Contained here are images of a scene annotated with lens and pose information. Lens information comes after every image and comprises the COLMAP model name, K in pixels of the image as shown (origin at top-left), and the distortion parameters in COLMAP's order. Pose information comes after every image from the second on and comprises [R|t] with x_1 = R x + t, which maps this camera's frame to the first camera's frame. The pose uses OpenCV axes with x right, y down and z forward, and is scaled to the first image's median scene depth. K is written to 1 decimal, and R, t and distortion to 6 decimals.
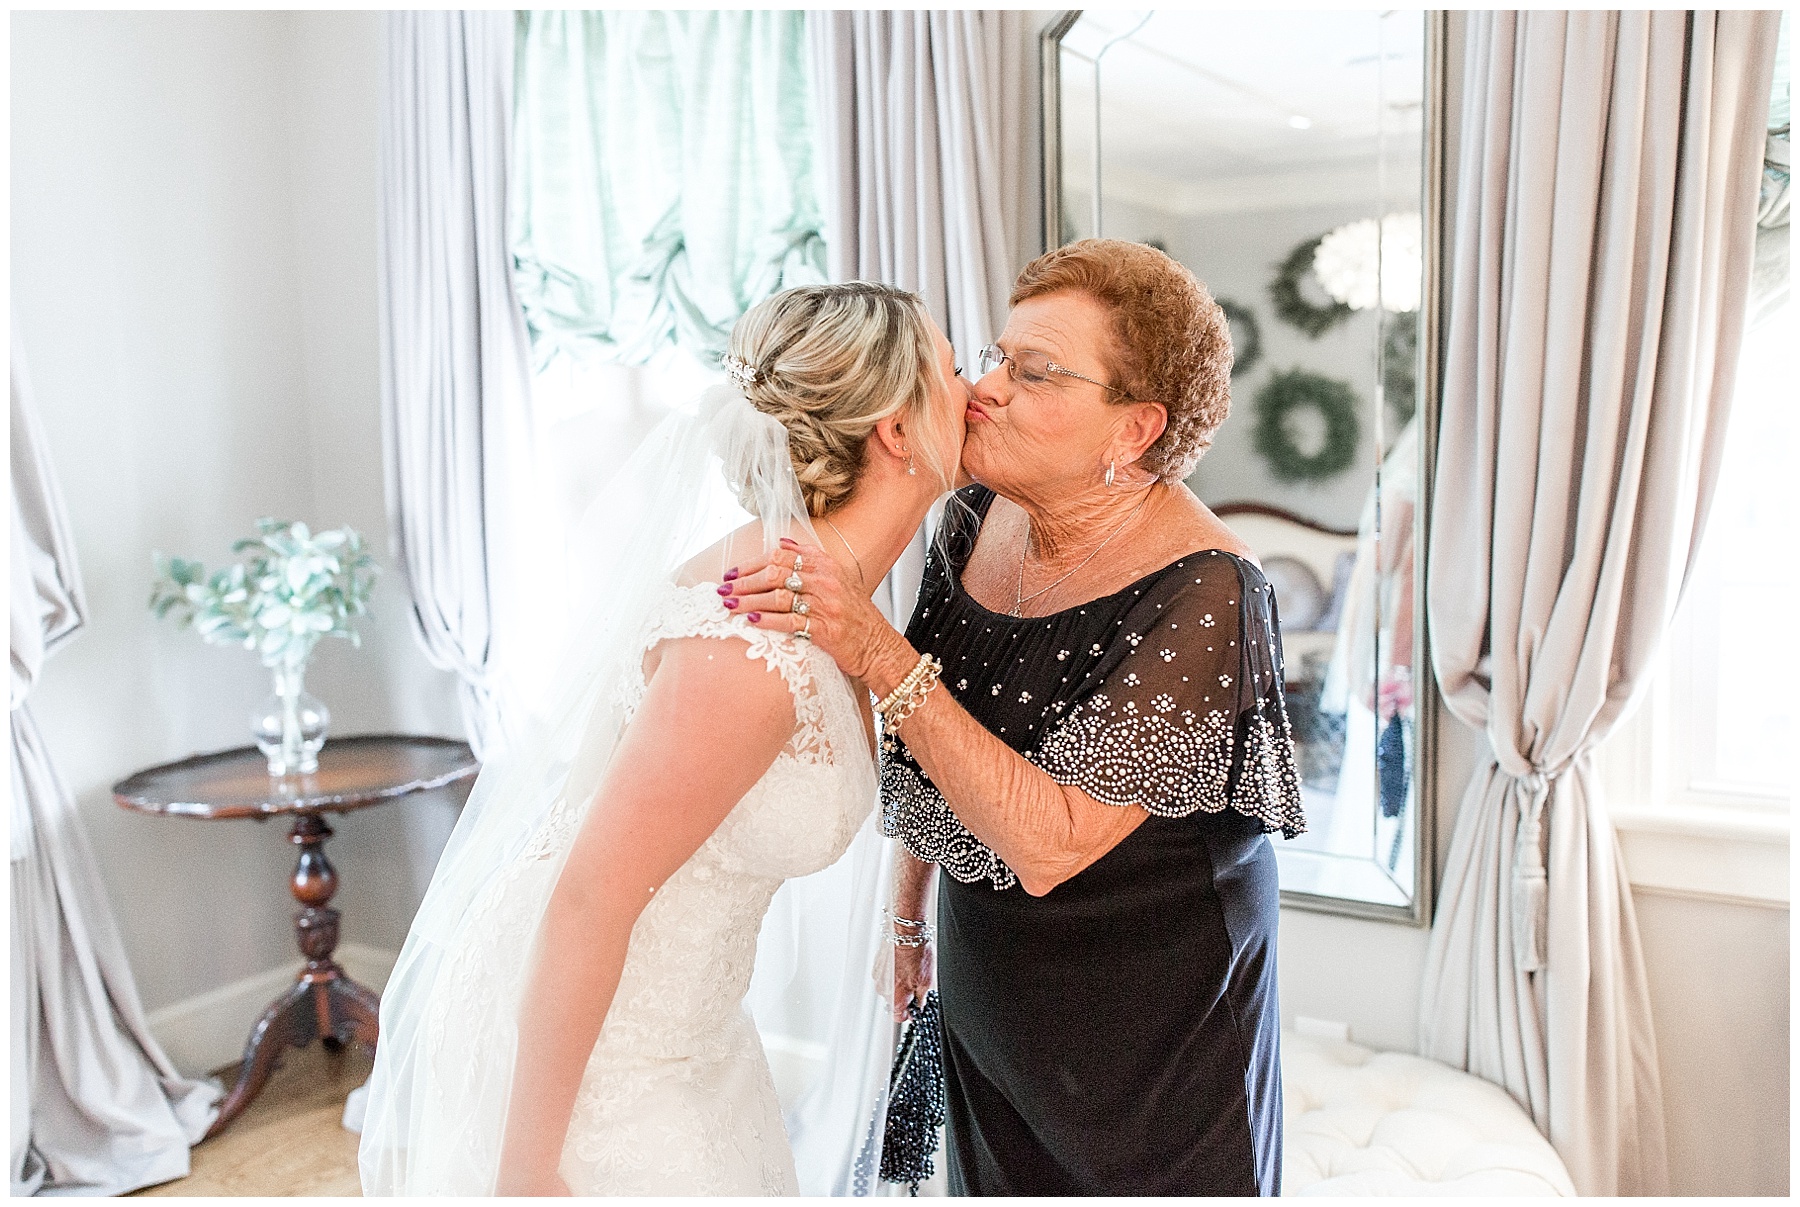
lens RADIAL K [[1689.9, 0, 900.0], [0, 1689.9, 603.5], [0, 0, 1]] dist [-0.000625, 0.005532]
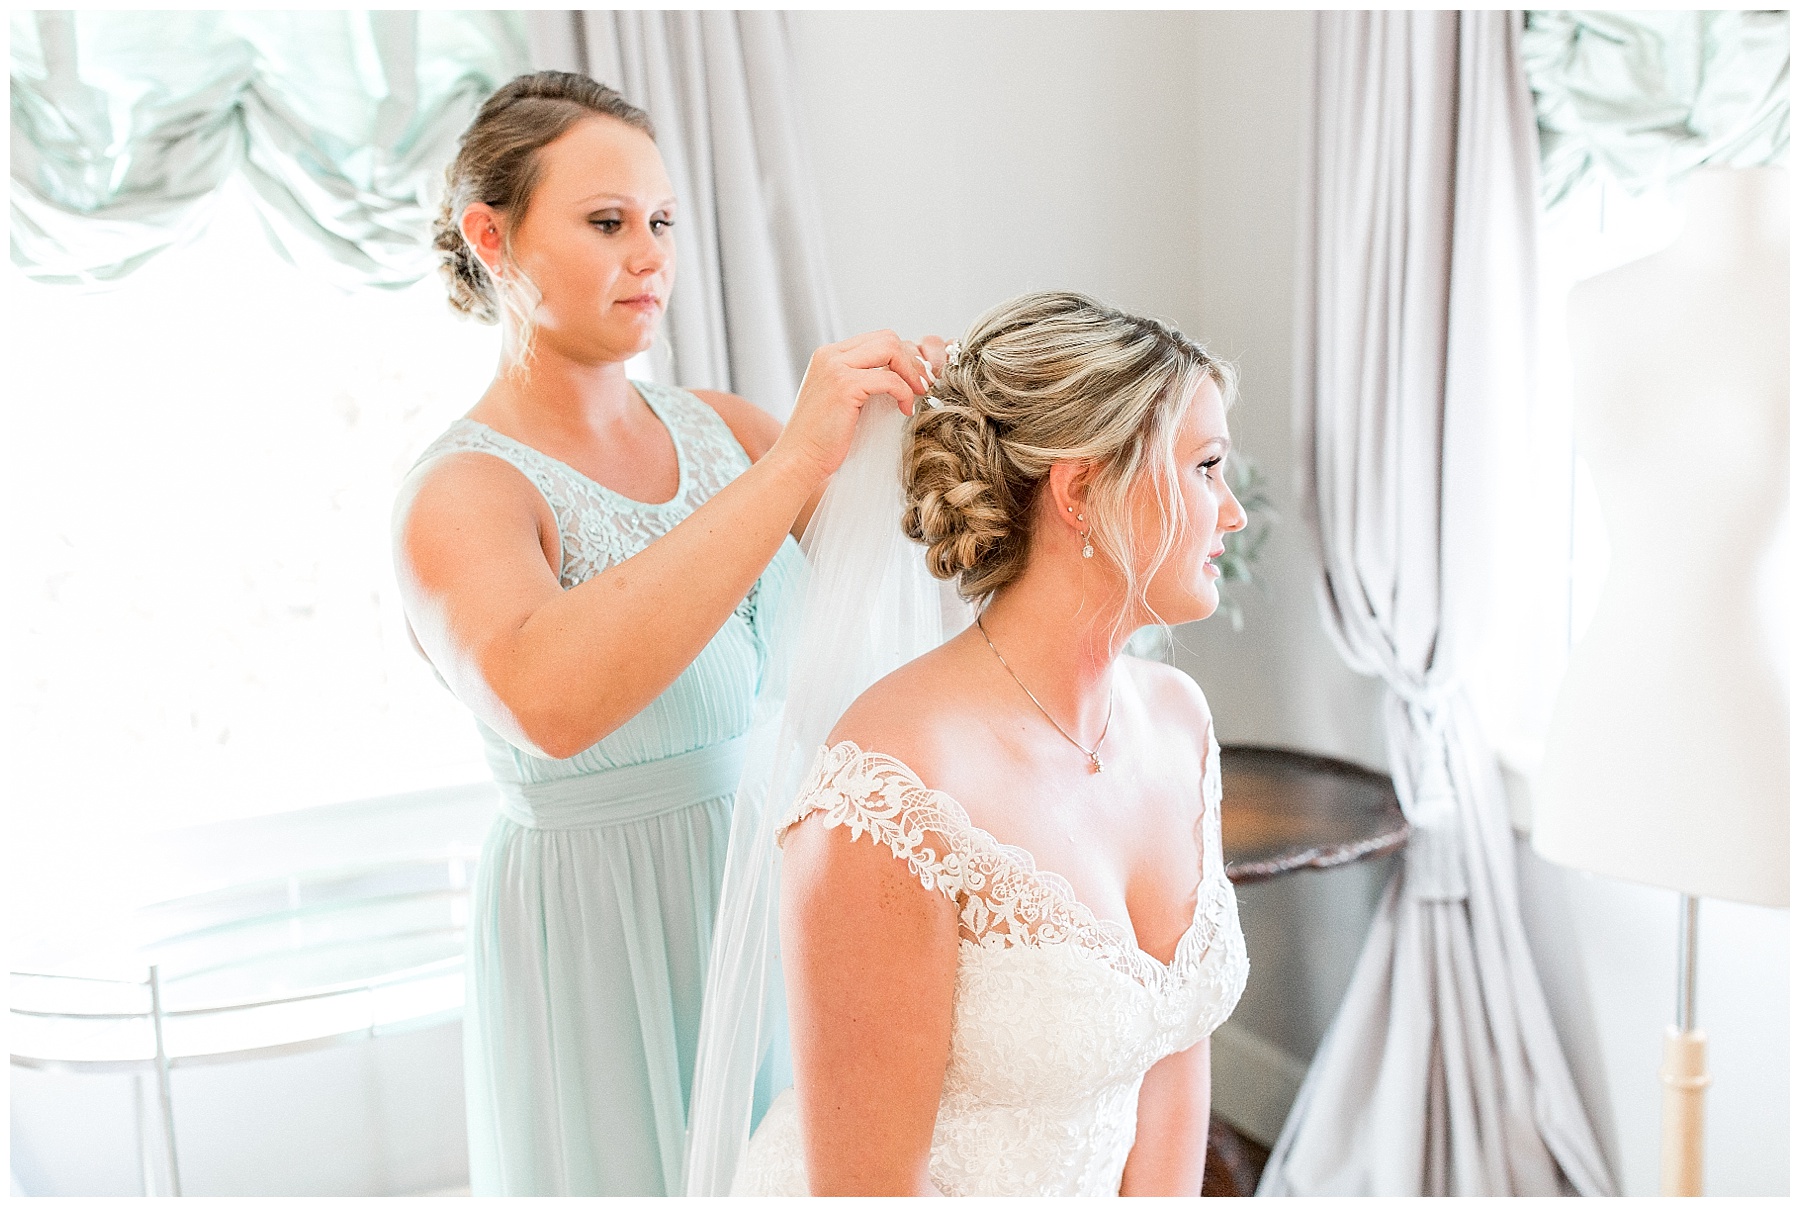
lens RADIAL K [[1689.9, 0, 900.0], [0, 1689.9, 603.5], [0, 0, 1]] dist [-0.000625, 0.005532]
pose [[0.856471, 0.073109, -0.510992, -0.096552], [-0.046130, 0.996799, 0.065297, -0.023645], [0.514130, -0.032352, 0.857102, 0.367848]]
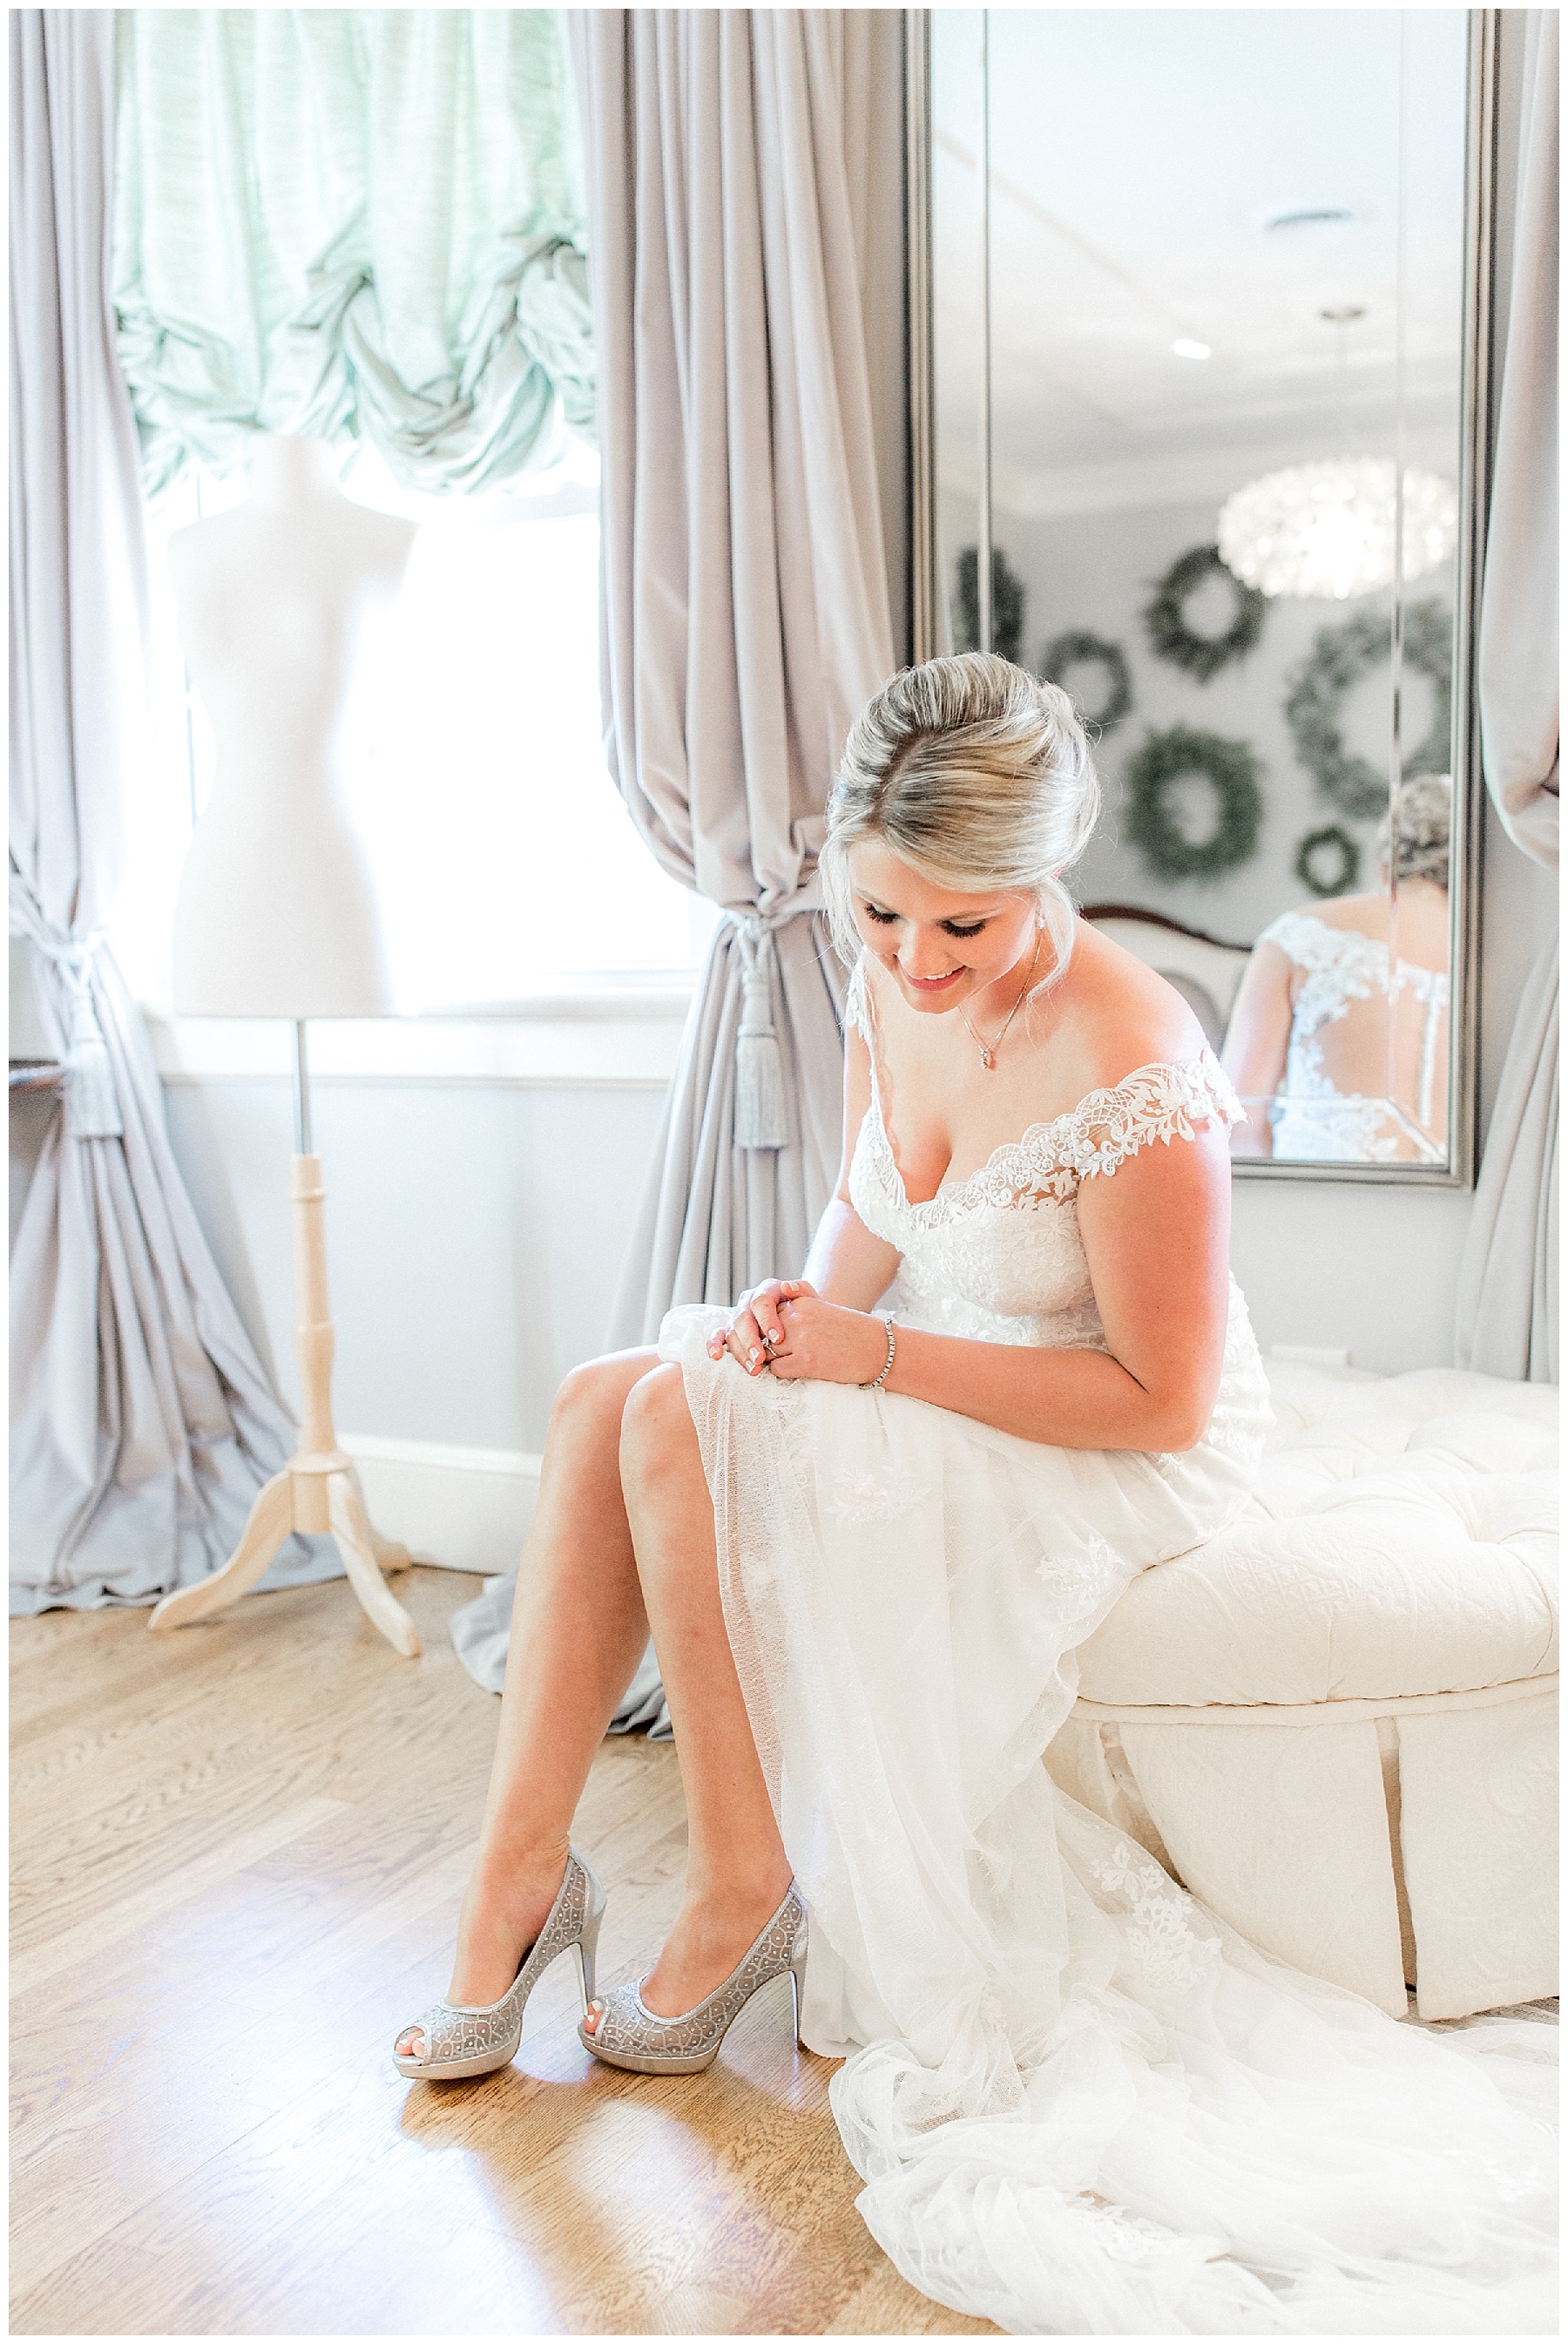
lens RADIAL K [[2200.3, 0, 773.4], [0, 2200.3, 1202.6], [0, 0, 1]] dist [-0.000625, 0.005532]
pose [[0.997487, -0.001233, 0.070835, -0.027498], [0.001573, 0.999988, -0.004737, 0.160324], [-0.070828, 0.004836, 0.997477, 0.099235]]
